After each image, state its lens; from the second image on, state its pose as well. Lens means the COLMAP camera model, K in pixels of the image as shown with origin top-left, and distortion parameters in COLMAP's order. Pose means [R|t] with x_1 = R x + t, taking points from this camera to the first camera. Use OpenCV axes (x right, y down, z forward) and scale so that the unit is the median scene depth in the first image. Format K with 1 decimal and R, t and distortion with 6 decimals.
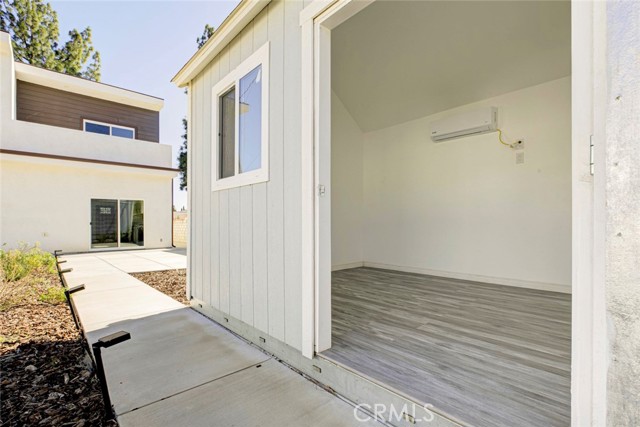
lens RADIAL K [[299.3, 0, 316.0], [0, 299.3, 218.5], [0, 0, 1]] dist [0.011435, -0.002923]
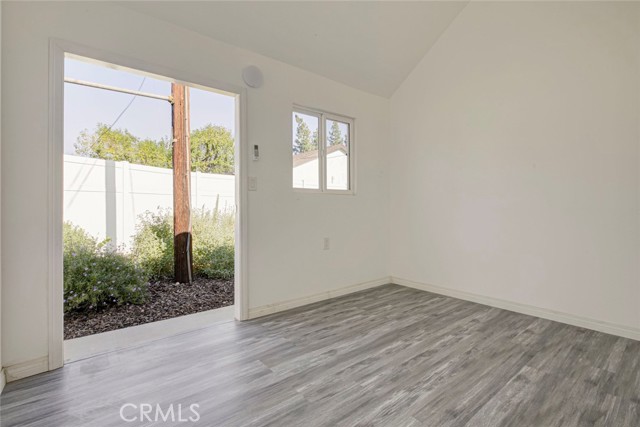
lens RADIAL K [[299.3, 0, 323.4], [0, 299.3, 212.9], [0, 0, 1]] dist [0.011435, -0.002923]
pose [[-0.064902, 0.000168, -0.997892, 1.045993], [0.016902, 0.999857, -0.000931, -0.045383], [0.997748, -0.016927, -0.064896, 1.104393]]
